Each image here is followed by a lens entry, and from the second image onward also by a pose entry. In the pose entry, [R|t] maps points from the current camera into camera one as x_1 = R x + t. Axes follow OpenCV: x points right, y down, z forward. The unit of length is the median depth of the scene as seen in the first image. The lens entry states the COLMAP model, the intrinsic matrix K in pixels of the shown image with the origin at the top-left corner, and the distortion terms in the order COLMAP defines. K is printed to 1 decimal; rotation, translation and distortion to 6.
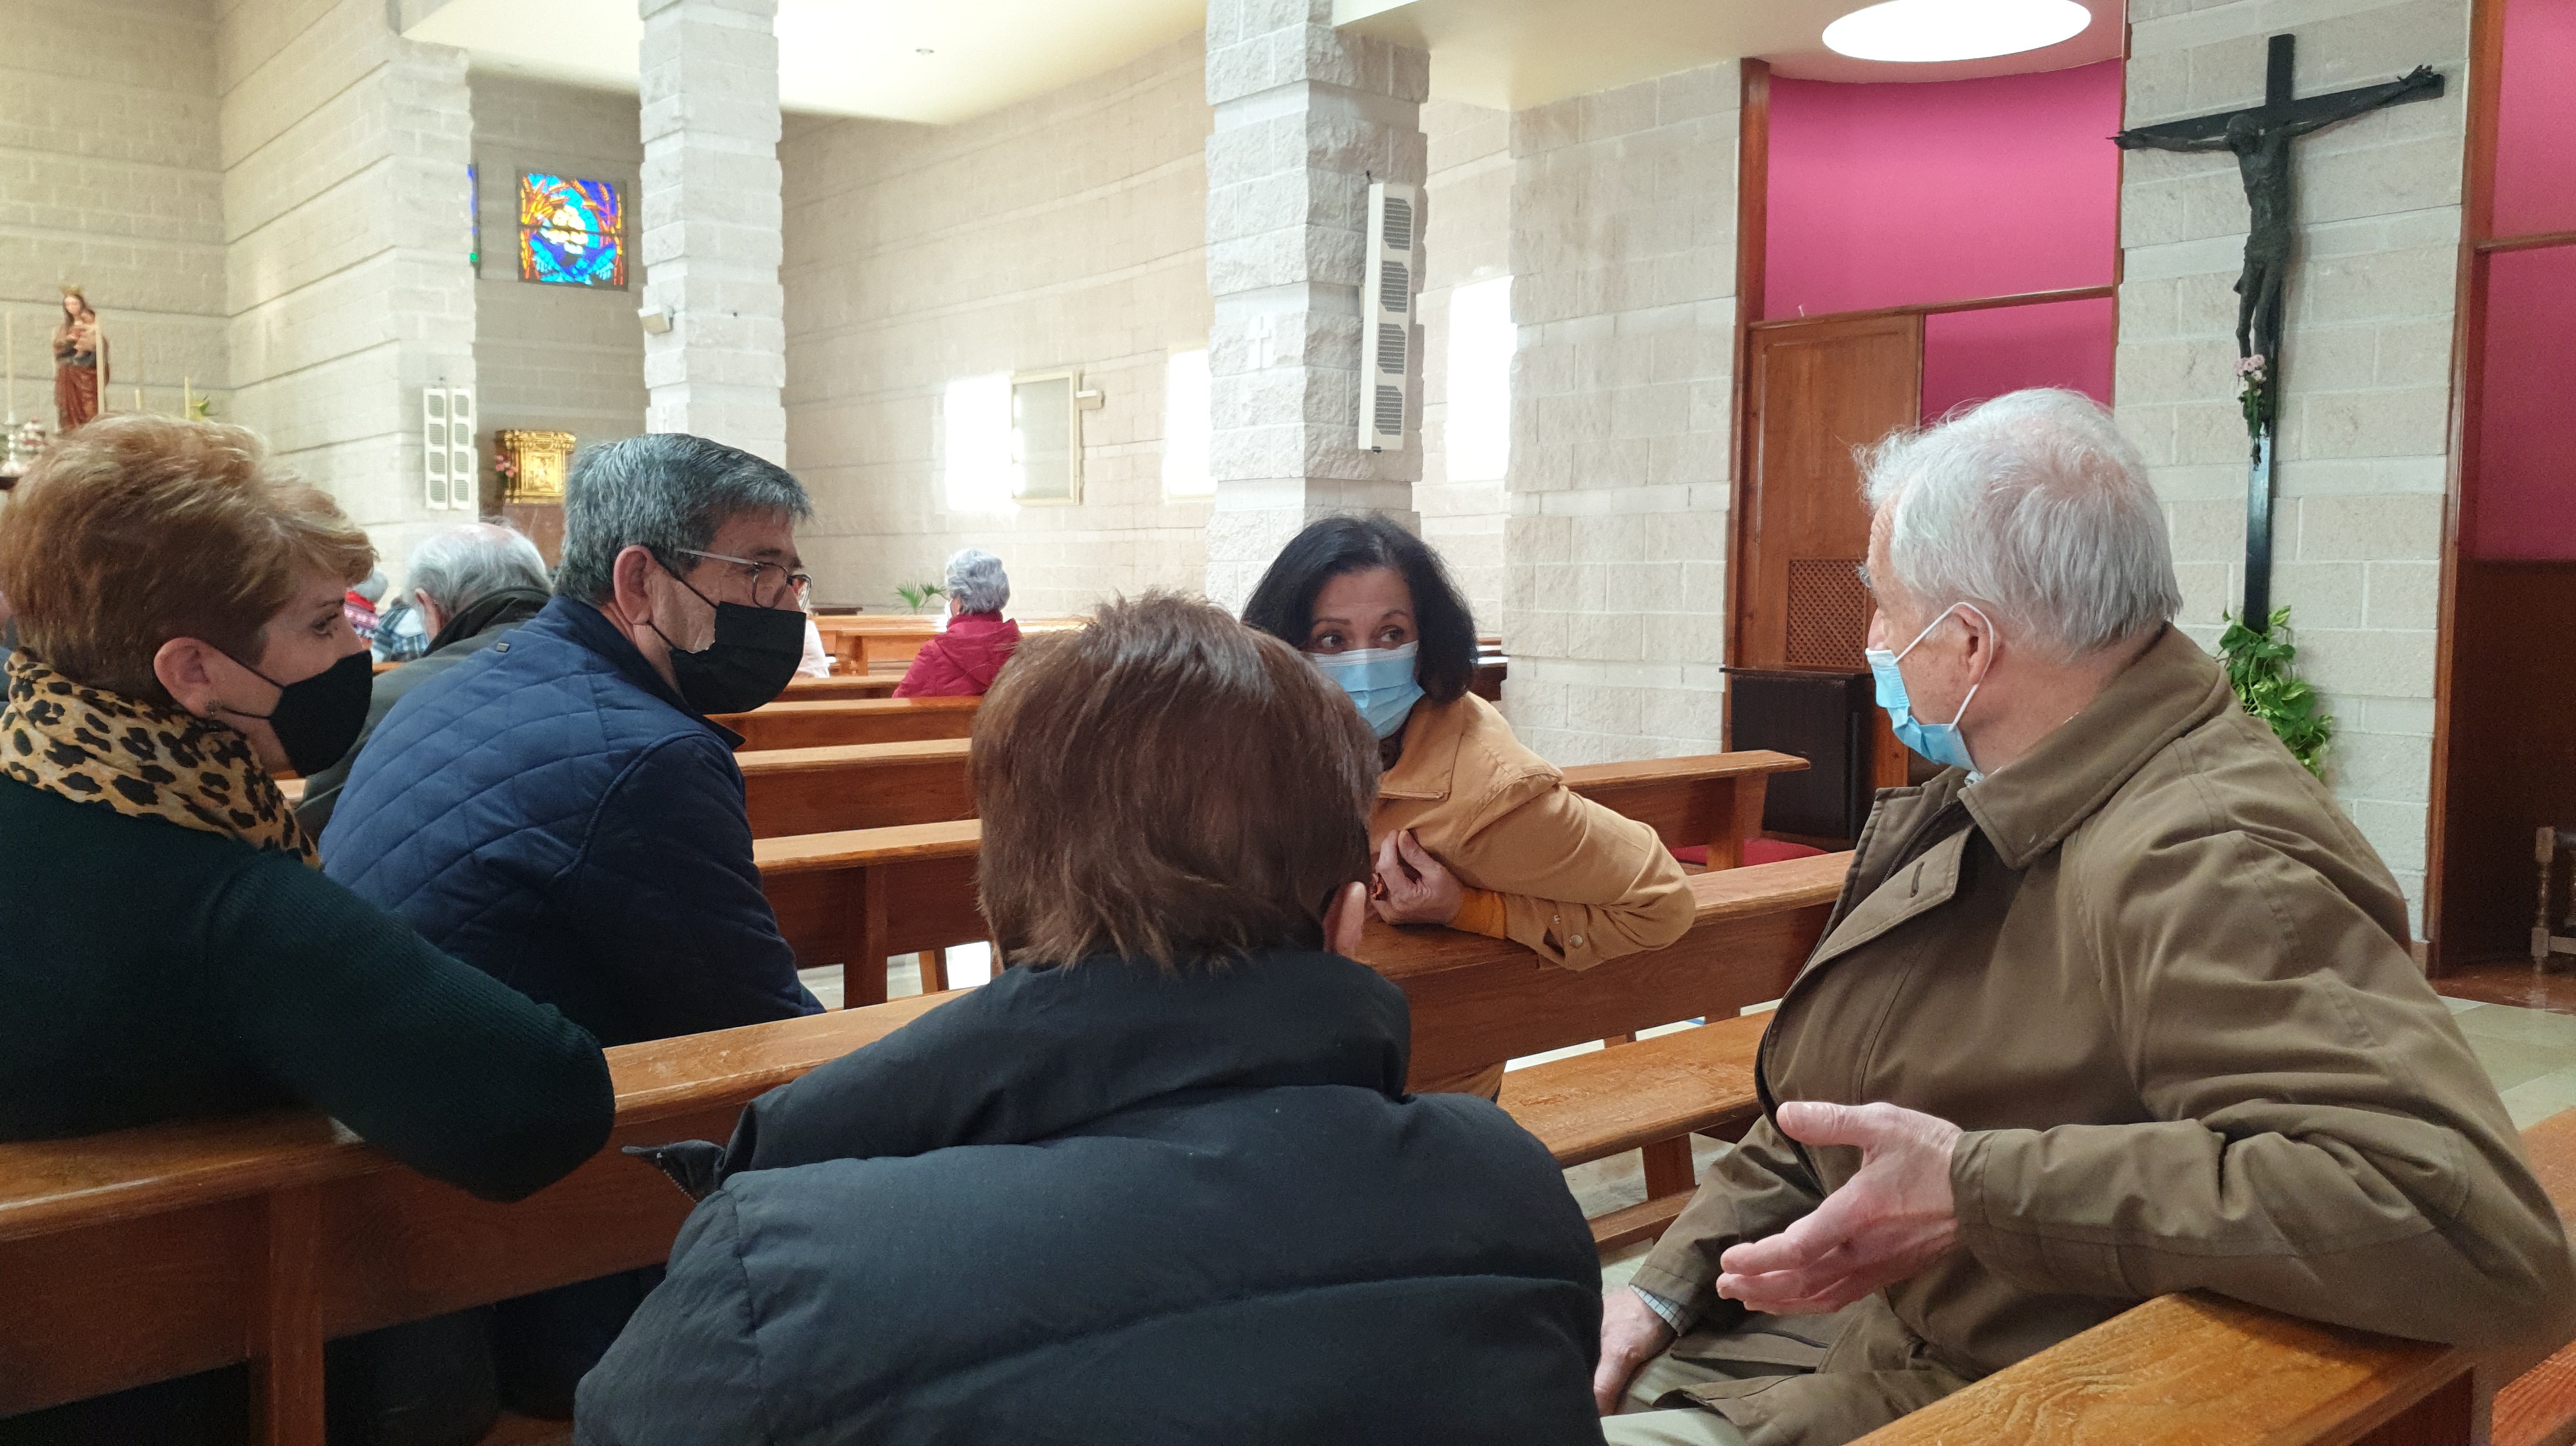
lens RADIAL K [[1997.3, 0, 1292.7], [0, 1997.3, 788.8], [0, 0, 1]] dist [-0.003113, 0.010587]
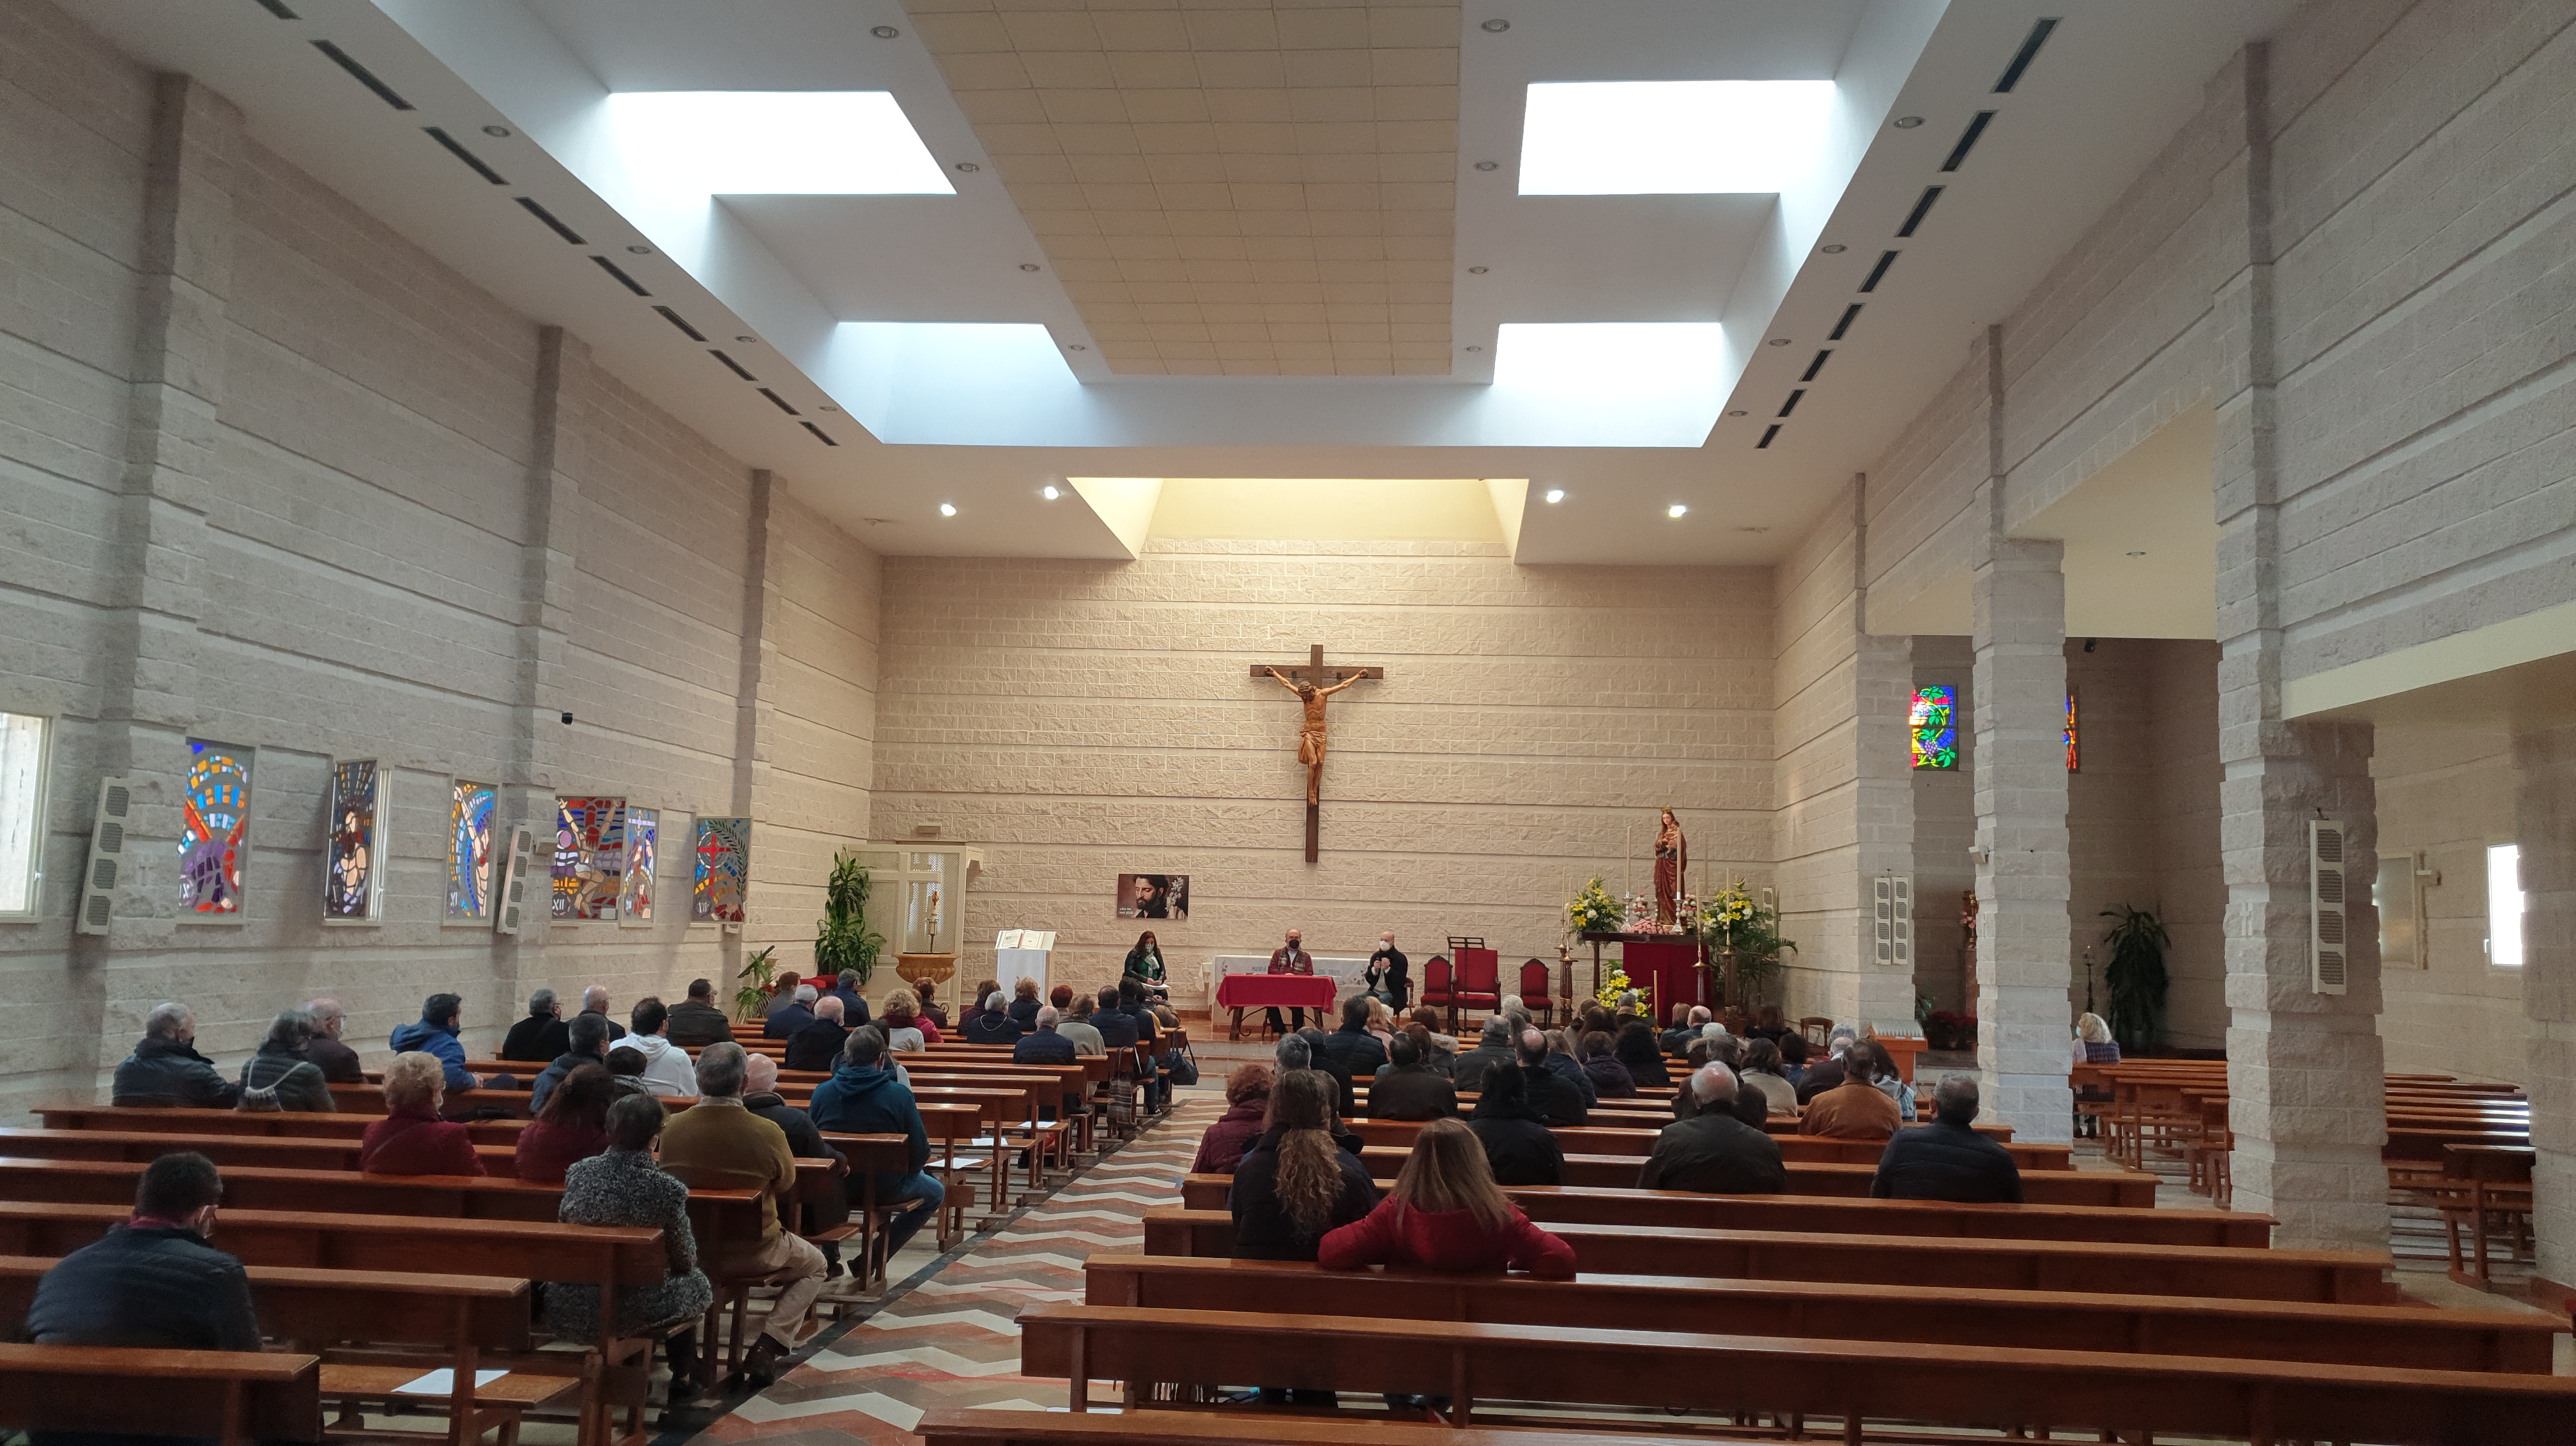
lens RADIAL K [[1997.3, 0, 1292.7], [0, 1997.3, 788.8], [0, 0, 1]] dist [-0.003113, 0.010587]
pose [[0.724515, -0.041985, -0.687979, 0.220938], [-0.093901, 0.982825, -0.158866, -0.006203], [0.682833, 0.179703, 0.708129, -0.252033]]
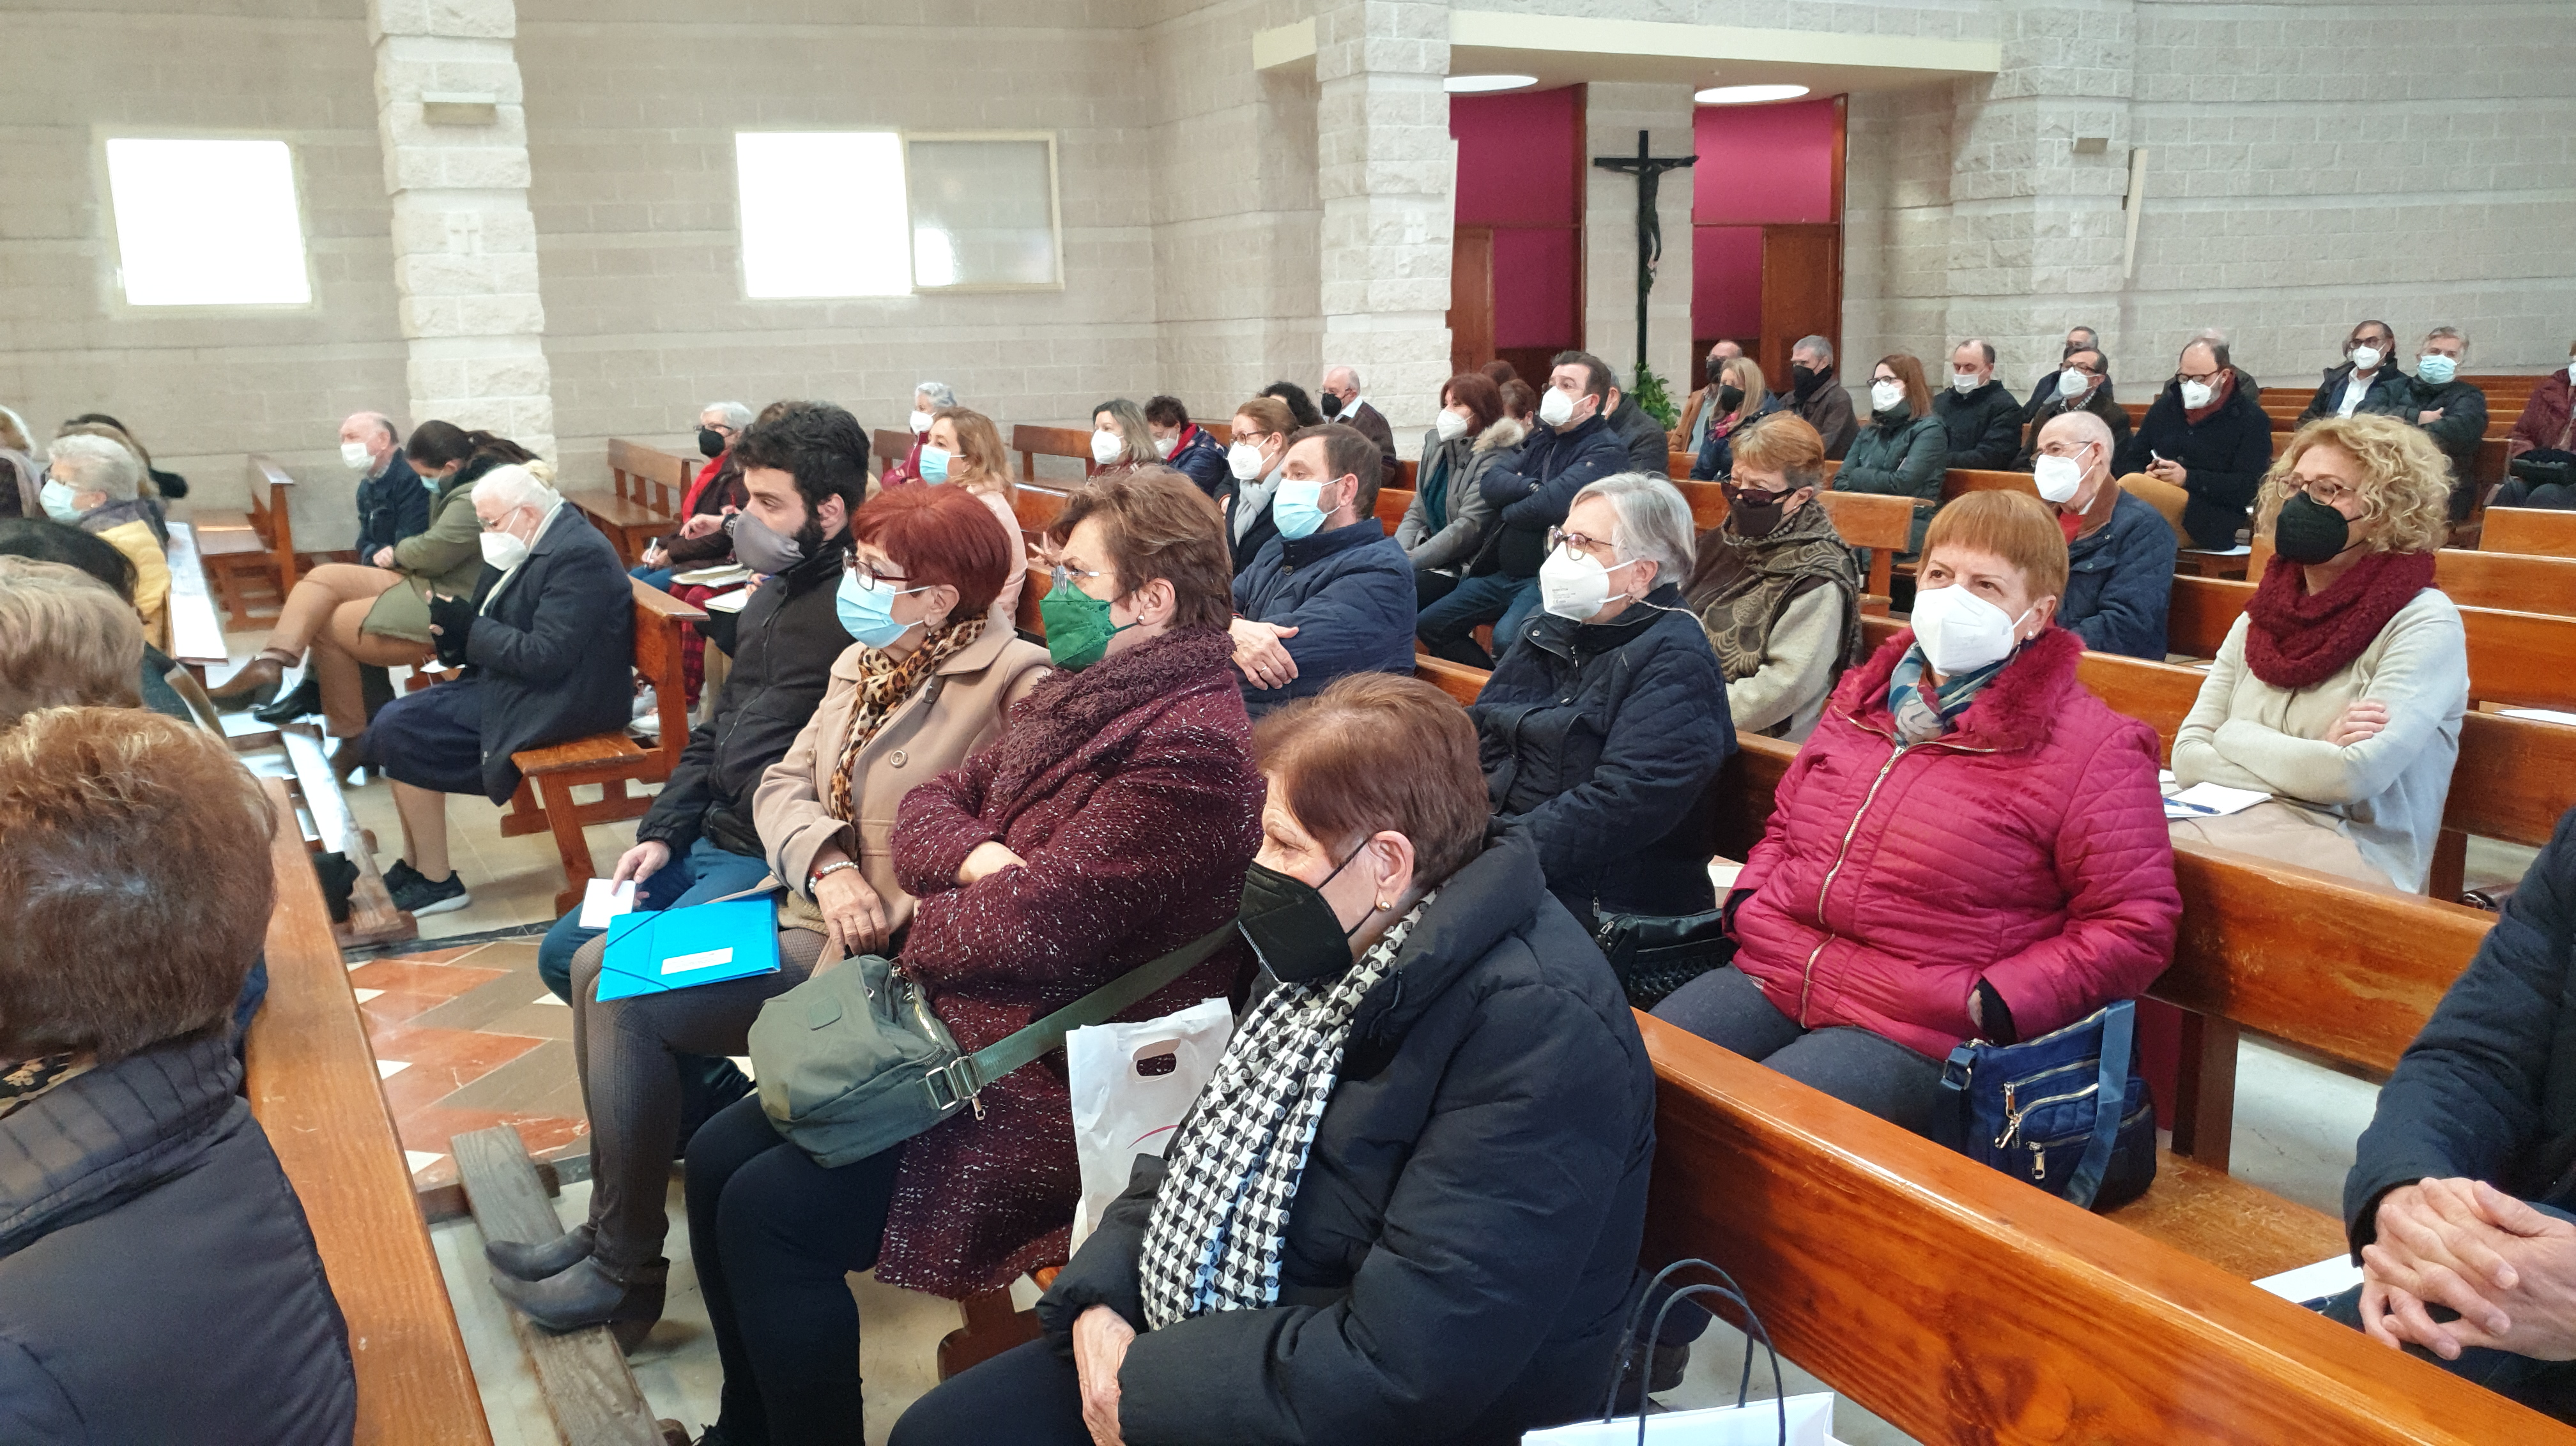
lens RADIAL K [[2017.6, 0, 1288.0], [0, 2017.6, 723.0], [0, 0, 1]] dist [0.077732, -0.231916]
pose [[0.183123, -0.196740, 0.963203, -0.764129], [0.138561, 0.975155, 0.172838, -0.056199], [-0.973276, 0.101812, 0.205834, 0.351947]]
